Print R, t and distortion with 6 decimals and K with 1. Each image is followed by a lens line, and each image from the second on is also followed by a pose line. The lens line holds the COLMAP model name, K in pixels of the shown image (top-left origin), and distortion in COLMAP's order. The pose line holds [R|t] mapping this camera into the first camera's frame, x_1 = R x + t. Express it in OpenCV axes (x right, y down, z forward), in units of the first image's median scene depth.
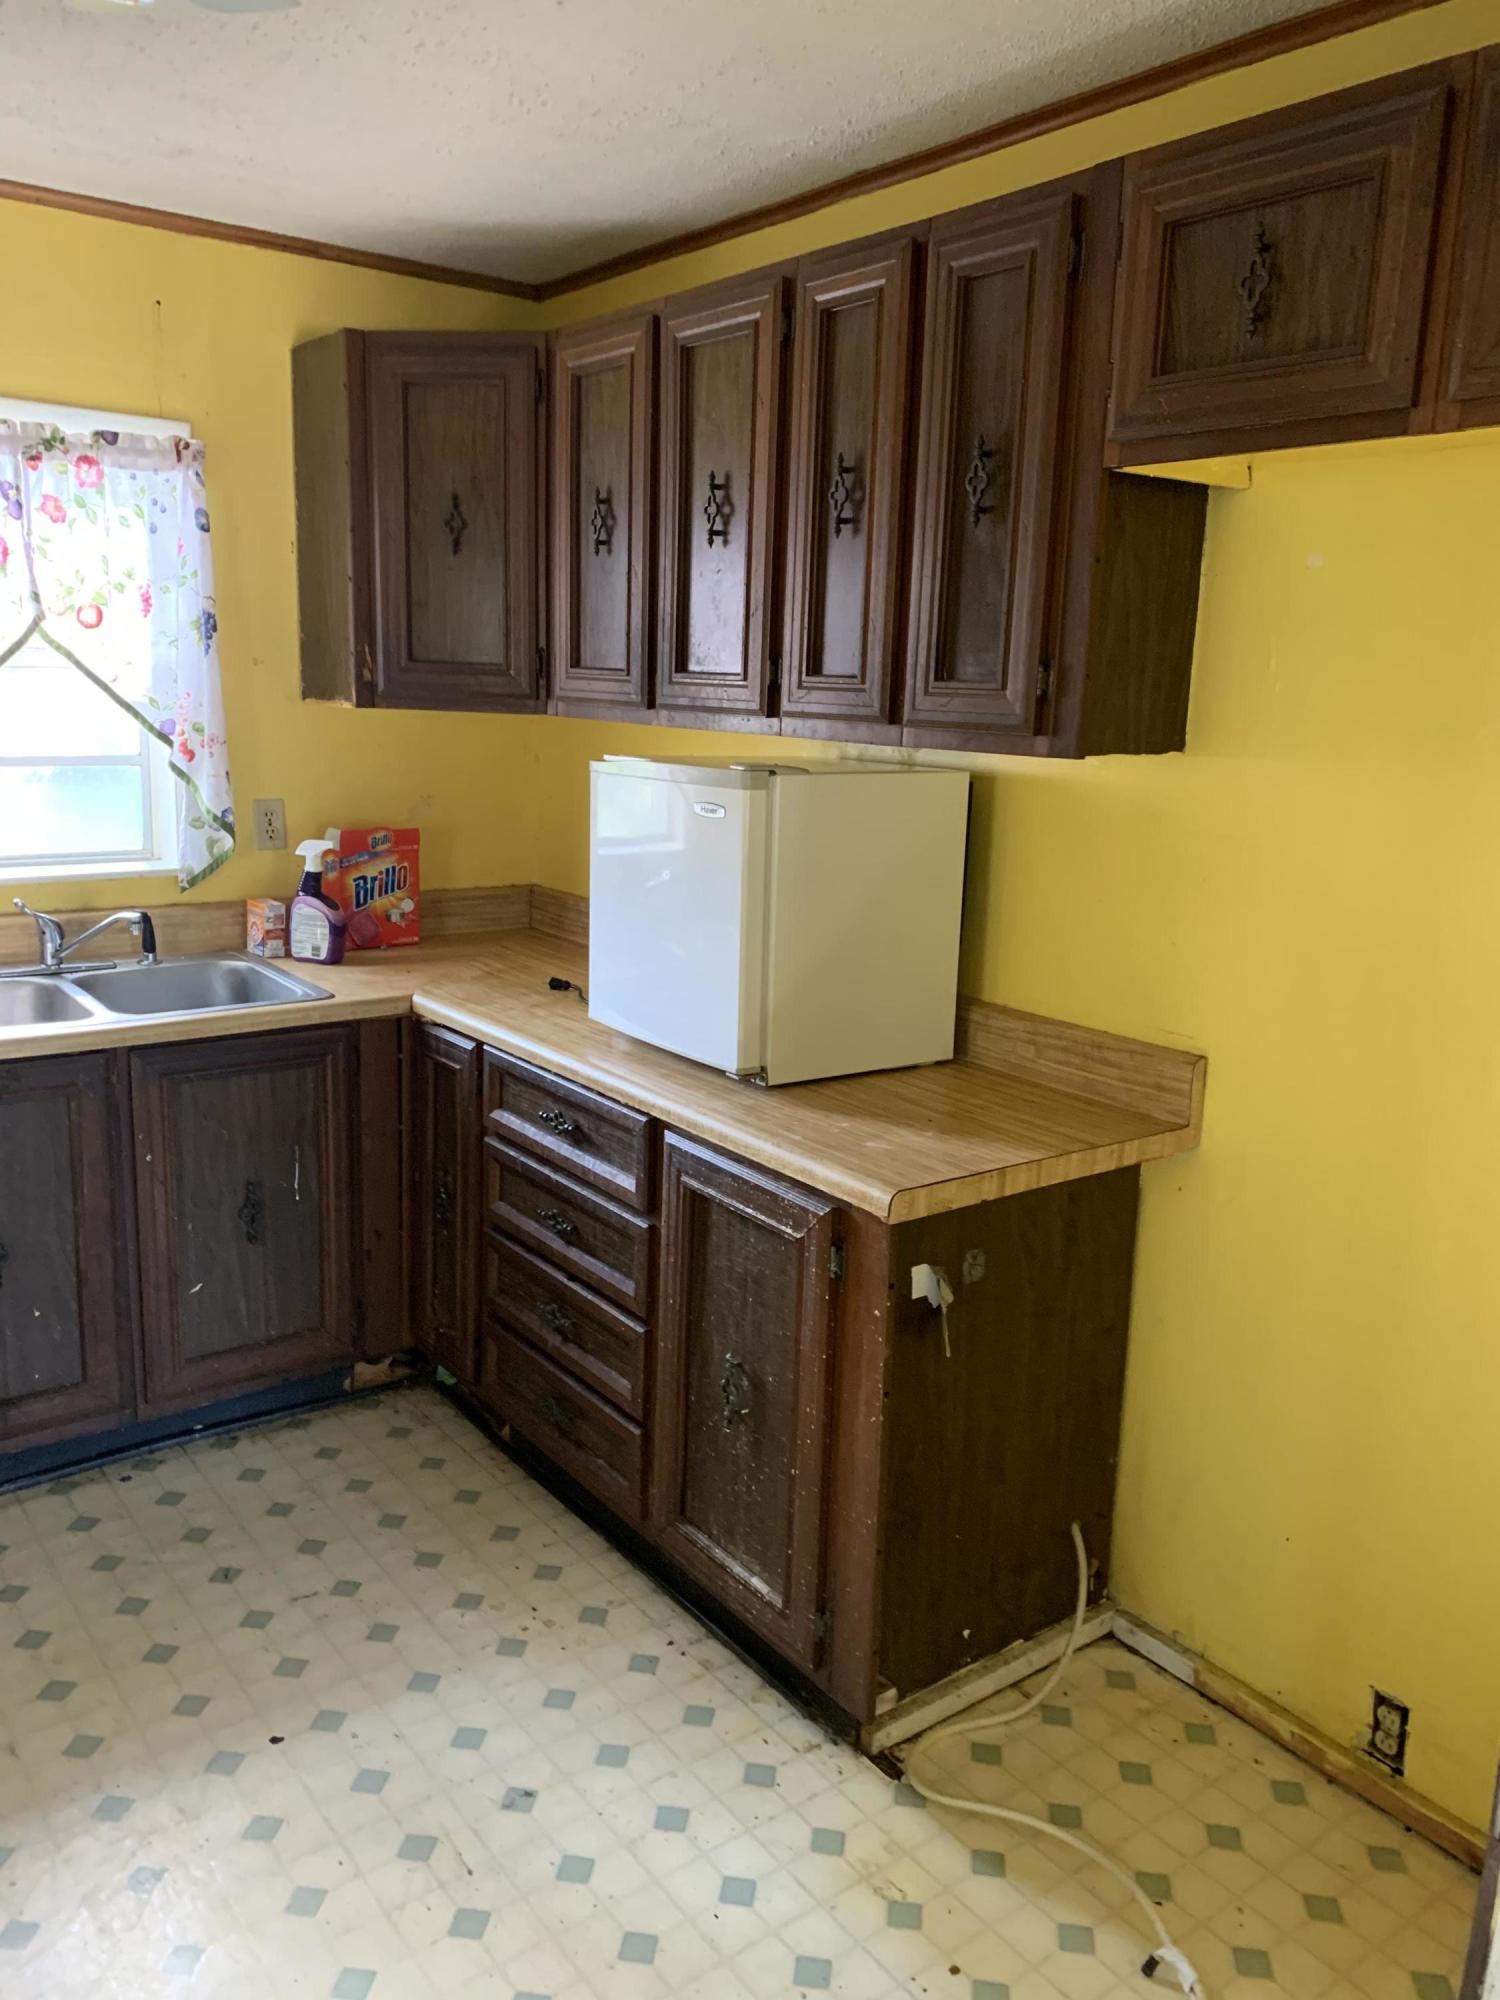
lens RADIAL K [[1495.6, 0, 750.3], [0, 1495.6, 966.4], [0, 0, 1]] dist [-0.004606, -0.002800]
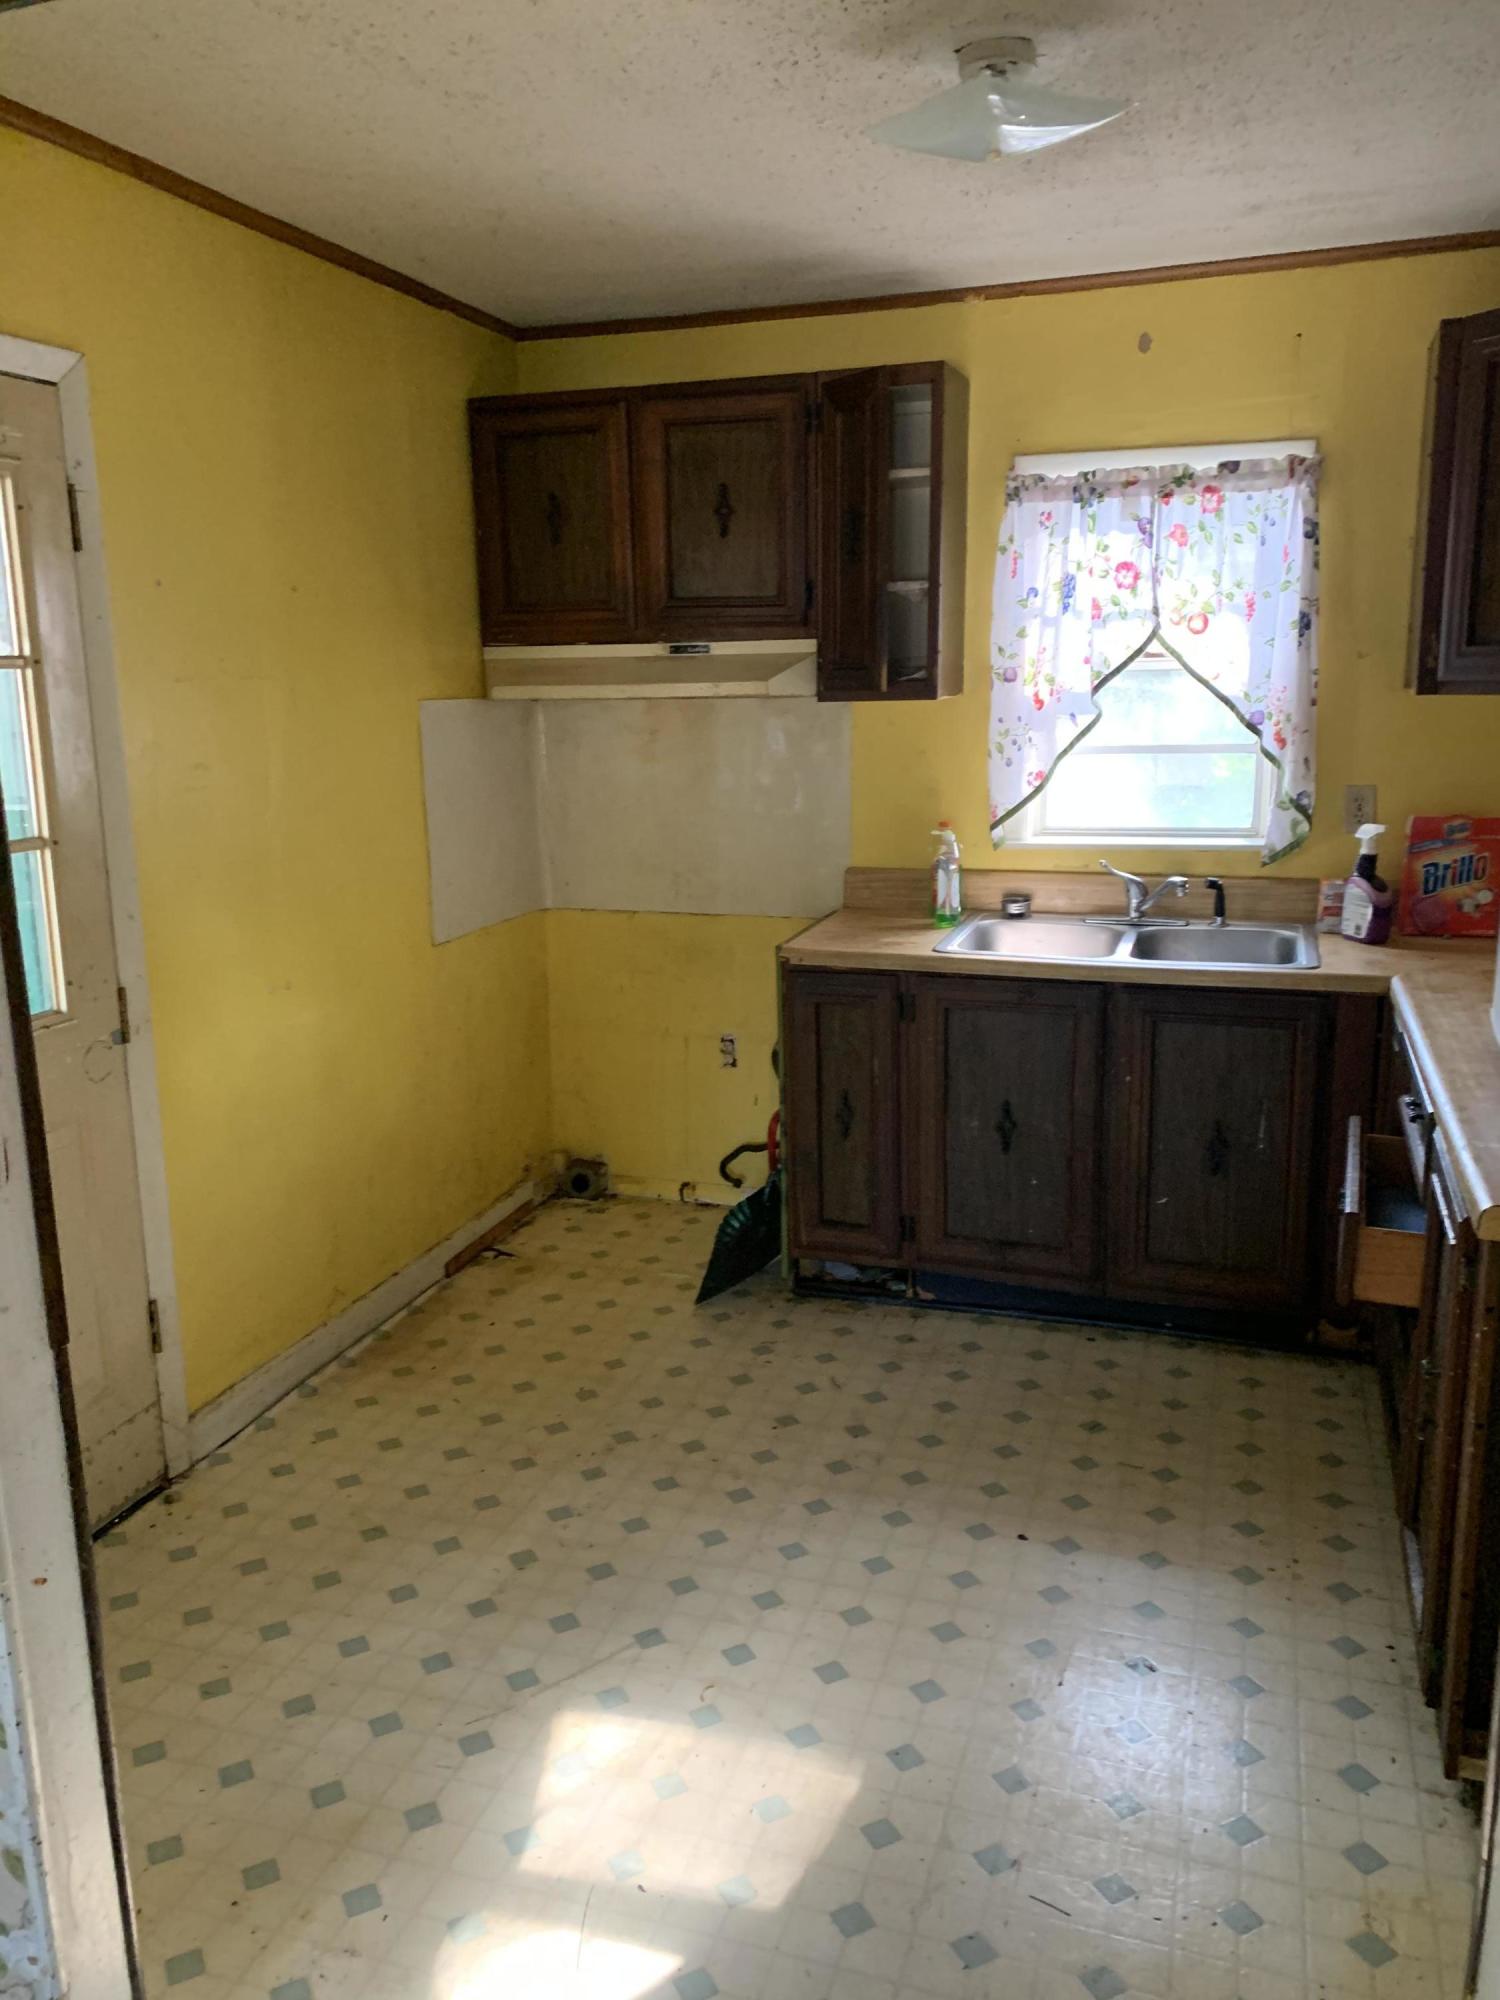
lens RADIAL K [[1503.7, 0, 750.0], [0, 1503.7, 1000.0], [0, 0, 1]] dist [-0.029953, -0.003334]
pose [[0.545430, 0.131016, -0.827853, 0.370565], [-0.115156, 0.990054, 0.080816, 0.002794], [0.830208, 0.051253, 0.555092, 0.072275]]
